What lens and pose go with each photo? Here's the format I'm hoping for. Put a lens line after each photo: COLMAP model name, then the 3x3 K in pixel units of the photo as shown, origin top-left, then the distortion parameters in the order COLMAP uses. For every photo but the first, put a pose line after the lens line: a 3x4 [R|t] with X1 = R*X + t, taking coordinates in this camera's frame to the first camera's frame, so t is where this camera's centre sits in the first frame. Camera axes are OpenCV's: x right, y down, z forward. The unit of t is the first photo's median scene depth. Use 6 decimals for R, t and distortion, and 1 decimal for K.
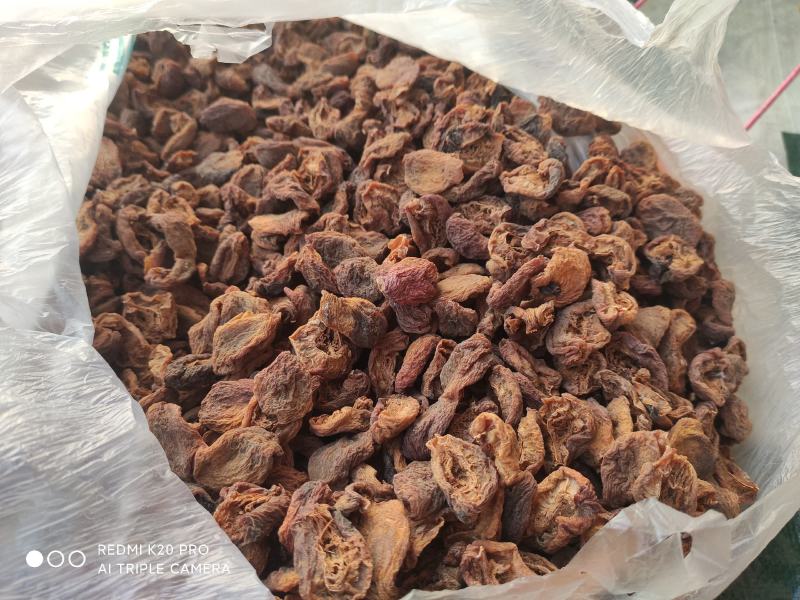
lens RADIAL K [[625.4, 0, 400.0], [0, 625.4, 300.0], [0, 0, 1]] dist [0.051829, -0.153479]
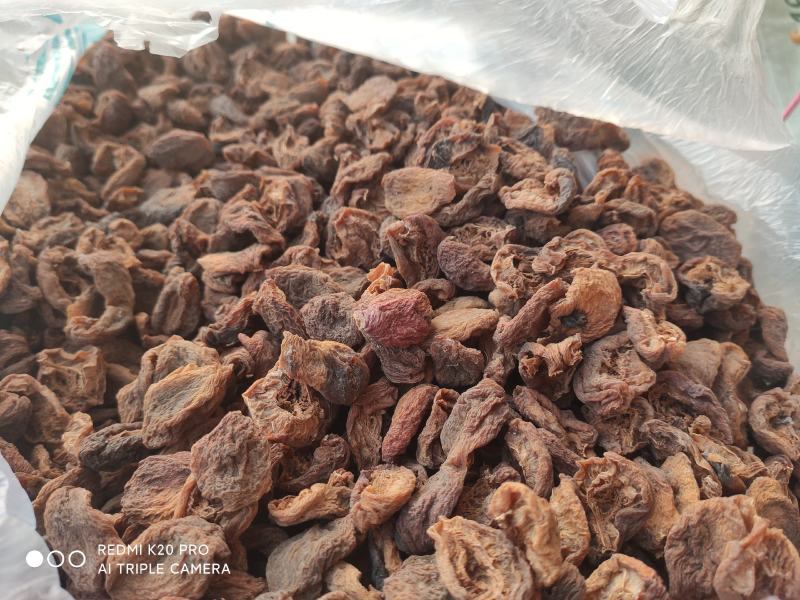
lens RADIAL K [[625.4, 0, 400.0], [0, 625.4, 300.0], [0, 0, 1]] dist [0.051829, -0.153479]
pose [[0.998964, -0.035854, 0.028027, -0.000770], [0.038899, 0.992376, -0.116950, 0.038422], [-0.023620, 0.117919, 0.992742, 0.197740]]
